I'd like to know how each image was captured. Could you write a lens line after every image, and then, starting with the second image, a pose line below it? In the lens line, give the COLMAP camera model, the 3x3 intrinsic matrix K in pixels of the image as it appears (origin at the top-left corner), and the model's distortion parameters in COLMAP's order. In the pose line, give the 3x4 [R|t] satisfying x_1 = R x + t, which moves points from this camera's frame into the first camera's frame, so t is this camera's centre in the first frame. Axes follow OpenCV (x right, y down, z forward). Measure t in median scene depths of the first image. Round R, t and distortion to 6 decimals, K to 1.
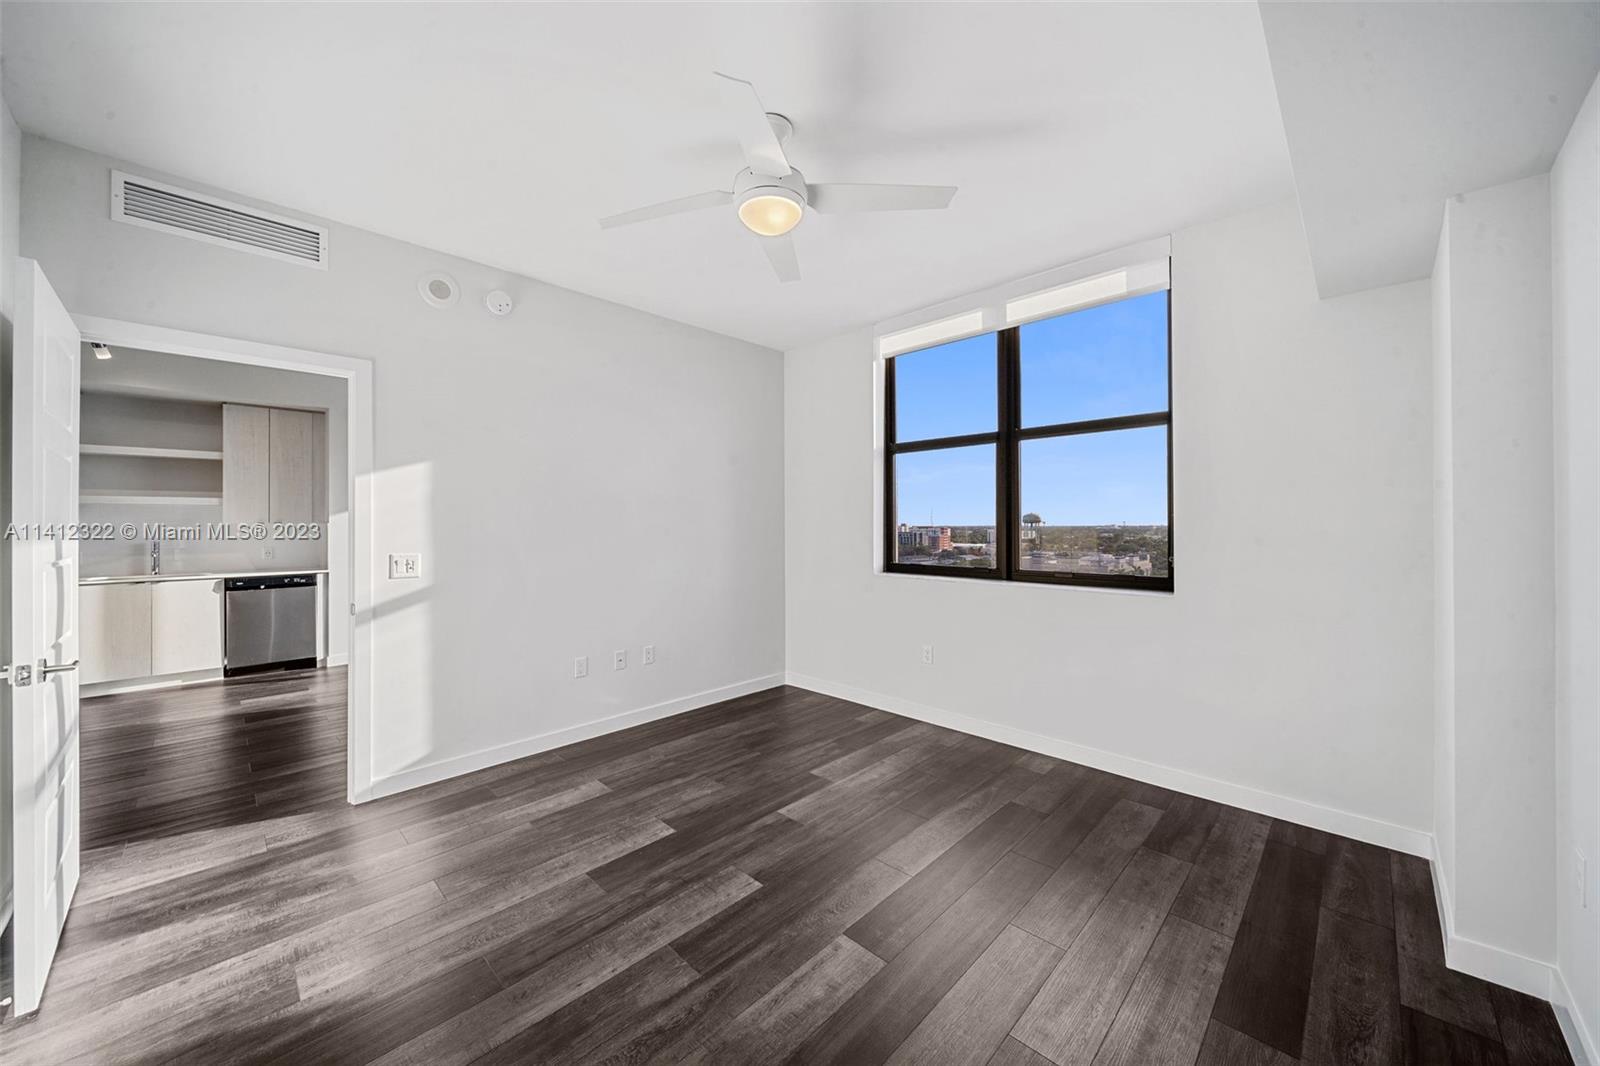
lens RADIAL K [[573.5, 0, 818.5], [0, 573.5, 527.7], [0, 0, 1]] dist [-0.001203, -0.001297]
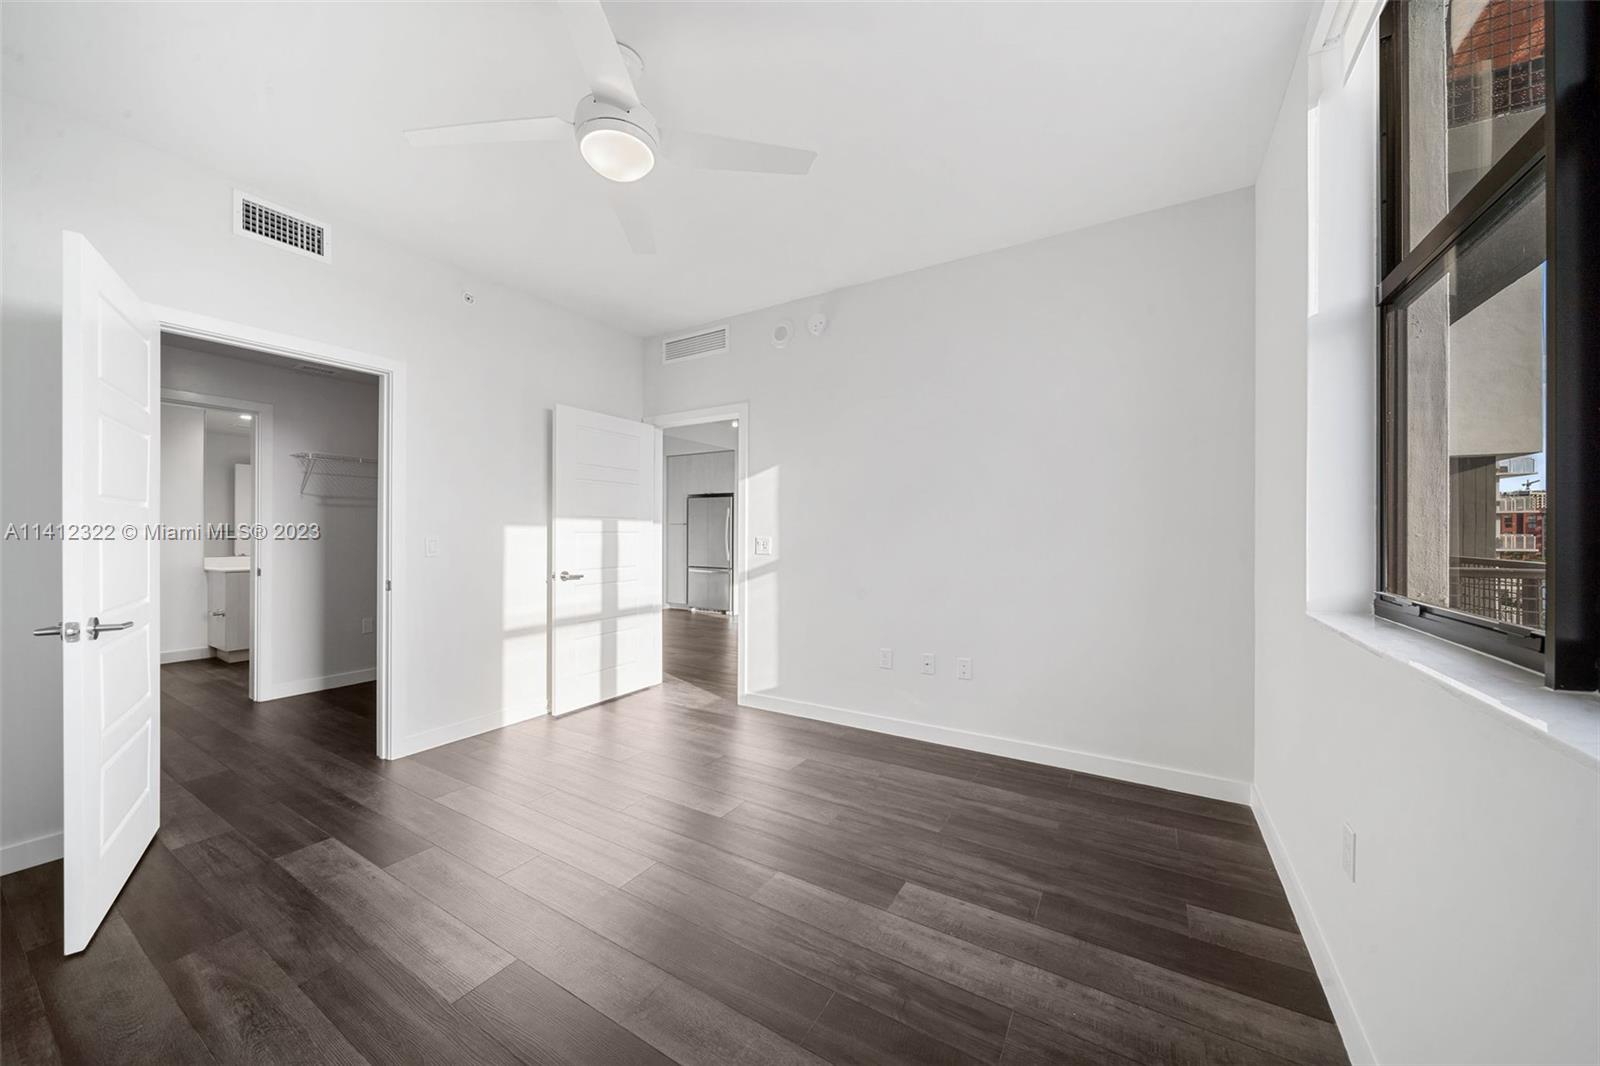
lens RADIAL K [[573.5, 0, 776.1], [0, 573.5, 525.3], [0, 0, 1]] dist [-0.001203, -0.001297]
pose [[0.186205, -0.004810, -0.982499, 0.554822], [-0.003482, 0.999979, -0.005556, 0.024819], [0.982505, 0.004456, 0.186184, 0.681354]]
